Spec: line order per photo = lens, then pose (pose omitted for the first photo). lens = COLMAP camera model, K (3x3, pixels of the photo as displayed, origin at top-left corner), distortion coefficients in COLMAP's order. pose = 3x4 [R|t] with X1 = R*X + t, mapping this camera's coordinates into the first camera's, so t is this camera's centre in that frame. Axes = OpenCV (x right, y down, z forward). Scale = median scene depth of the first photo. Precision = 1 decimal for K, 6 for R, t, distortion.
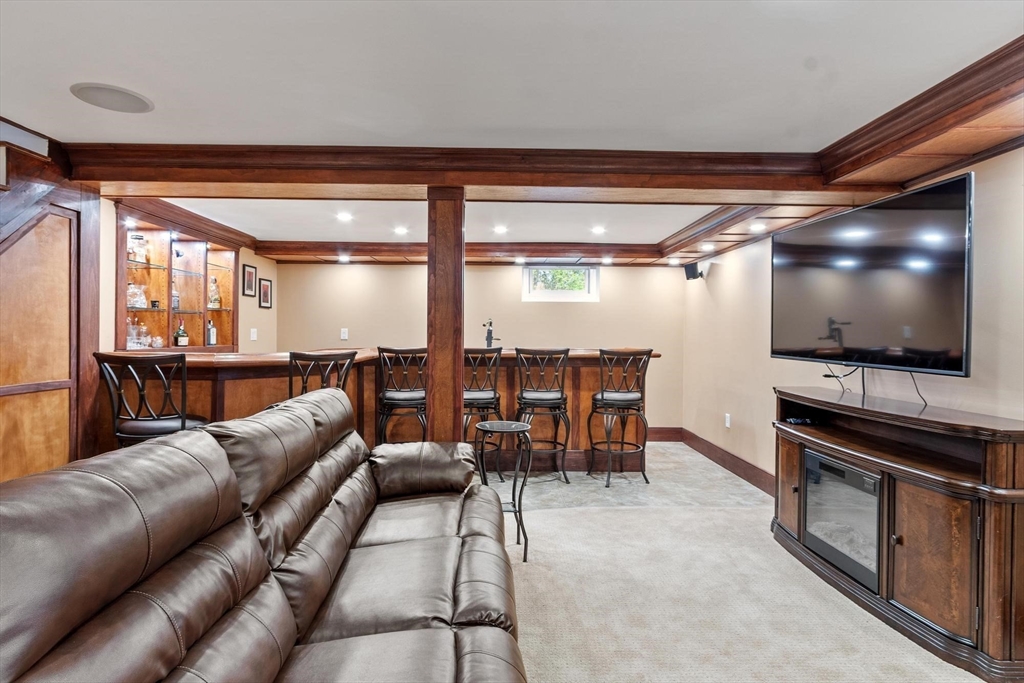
lens RADIAL K [[540.0, 0, 512.0], [0, 540.0, 341.5], [0, 0, 1]] dist [0.014317, 0.000713]
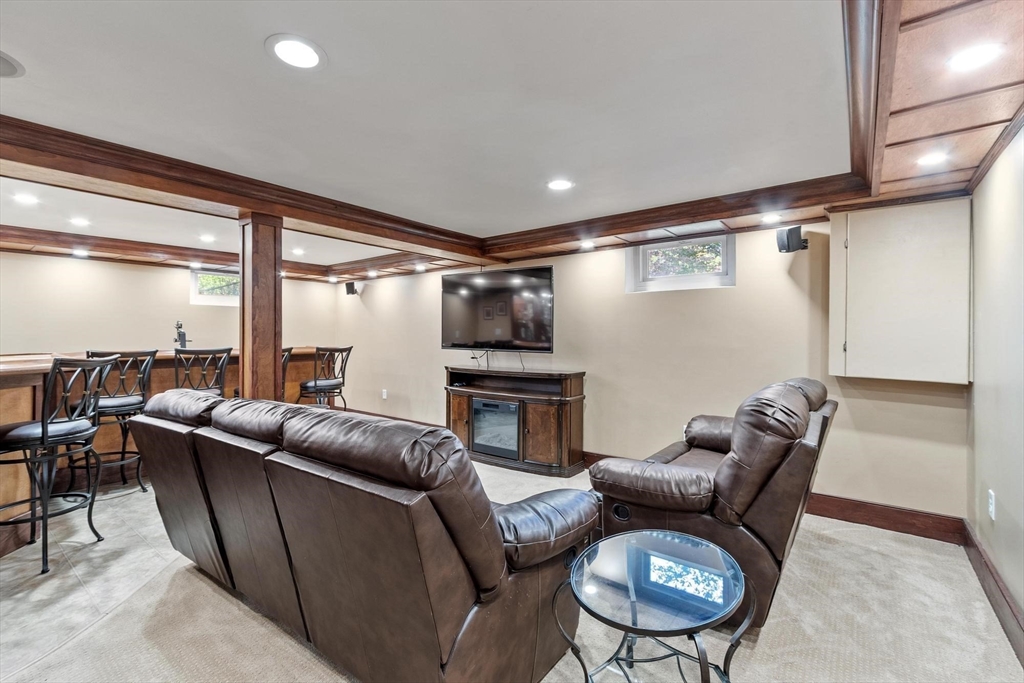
lens RADIAL K [[451.8, 0, 509.9], [0, 451.8, 338.2], [0, 0, 1]] dist [0.002304, 0.000518]
pose [[0.631719, -0.011401, 0.775114, -0.558284], [0.014831, 0.999887, 0.002621, -0.004150], [-0.775056, 0.009840, 0.631816, -0.054878]]
